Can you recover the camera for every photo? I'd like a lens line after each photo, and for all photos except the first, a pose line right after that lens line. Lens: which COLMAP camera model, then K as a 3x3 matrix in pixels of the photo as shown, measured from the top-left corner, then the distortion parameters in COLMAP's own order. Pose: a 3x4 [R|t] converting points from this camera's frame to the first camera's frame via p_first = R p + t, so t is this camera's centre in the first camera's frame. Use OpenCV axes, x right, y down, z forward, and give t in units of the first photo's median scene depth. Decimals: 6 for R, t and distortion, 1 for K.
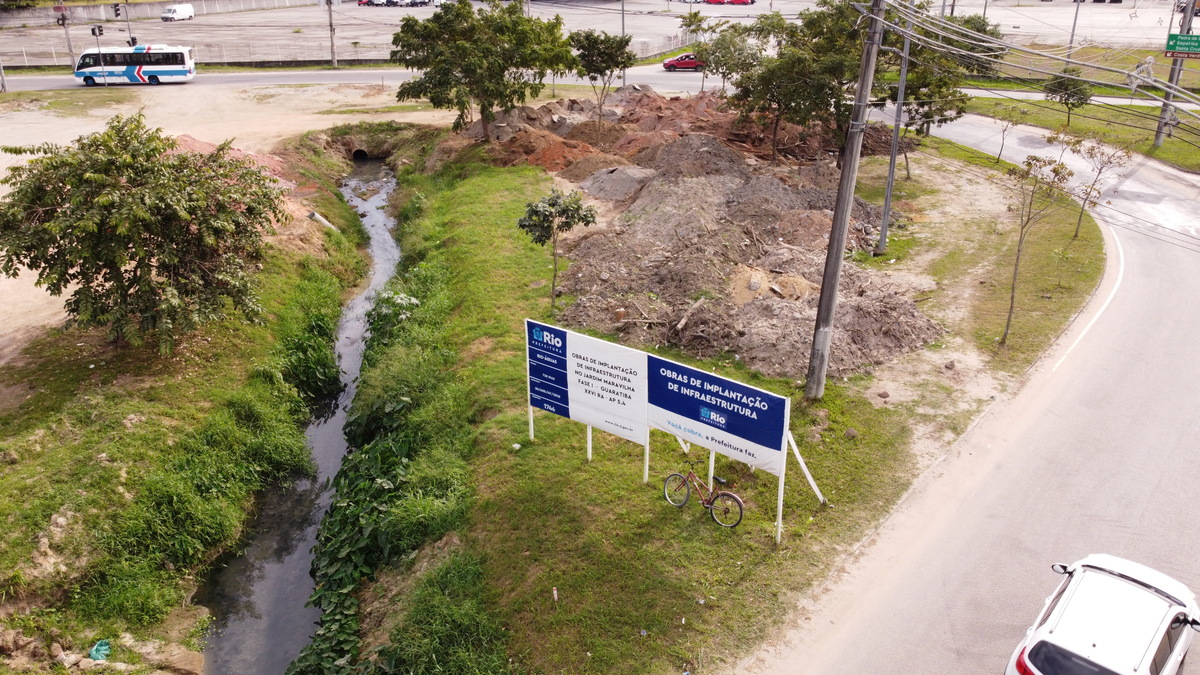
lens RADIAL K [[909.8, 0, 591.6], [0, 909.8, 330.7], [0, 0, 1]] dist [0.000626, -0.011530]
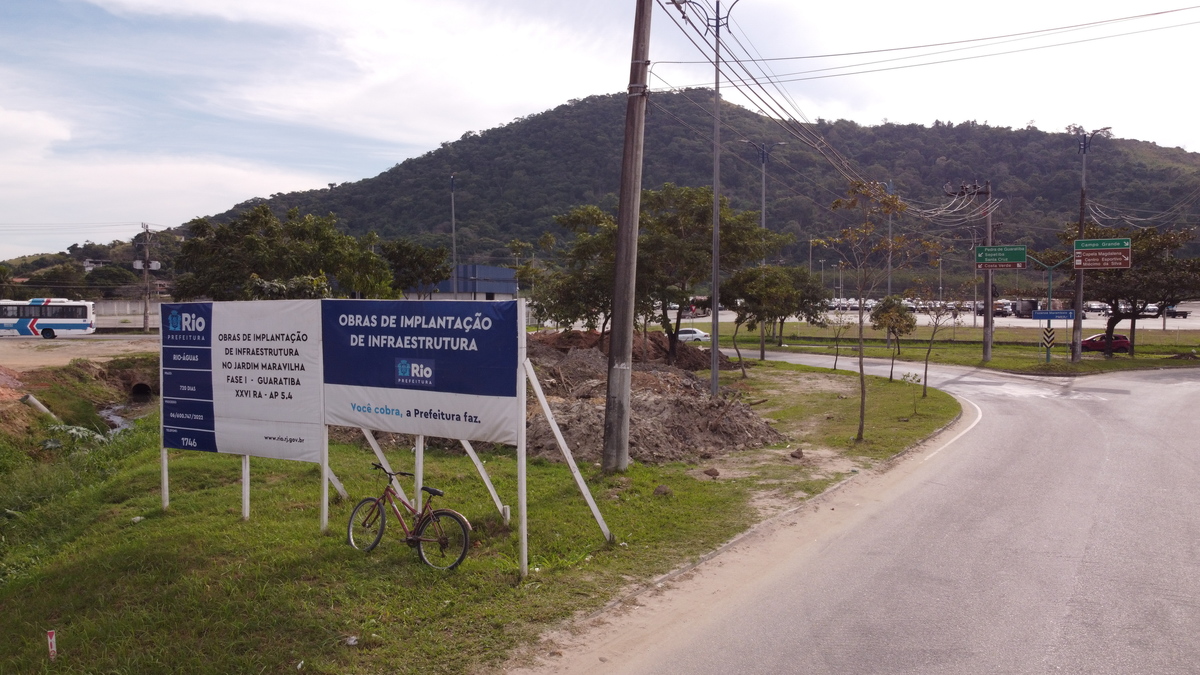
lens RADIAL K [[909.8, 0, 591.6], [0, 909.8, 330.7], [0, 0, 1]] dist [0.000626, -0.011530]
pose [[0.989307, 0.002505, 0.145825, 0.147753], [0.049433, 0.934911, -0.351423, 0.264925], [-0.137213, 0.354874, 0.924790, 0.370948]]
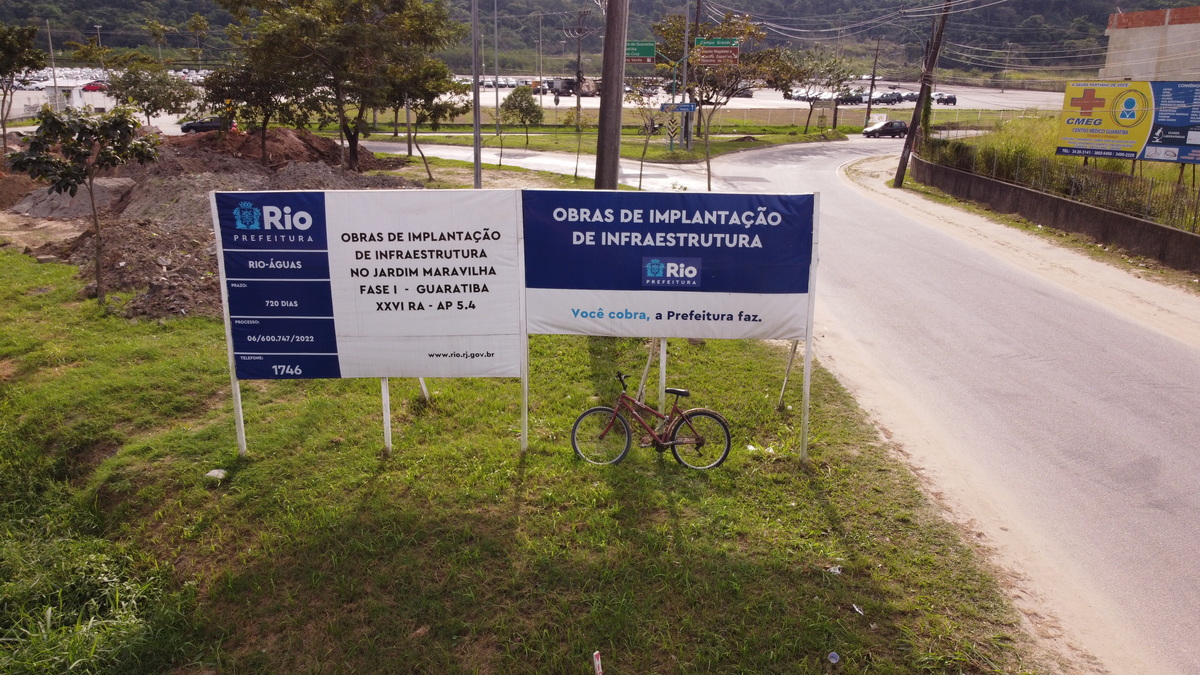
lens RADIAL K [[909.8, 0, 591.6], [0, 909.8, 330.7], [0, 0, 1]] dist [0.000626, -0.011530]
pose [[0.785509, -0.155670, 0.598951, -0.223832], [0.225424, 0.973326, -0.042666, 0.130414], [-0.576333, 0.168533, 0.799648, 0.536048]]
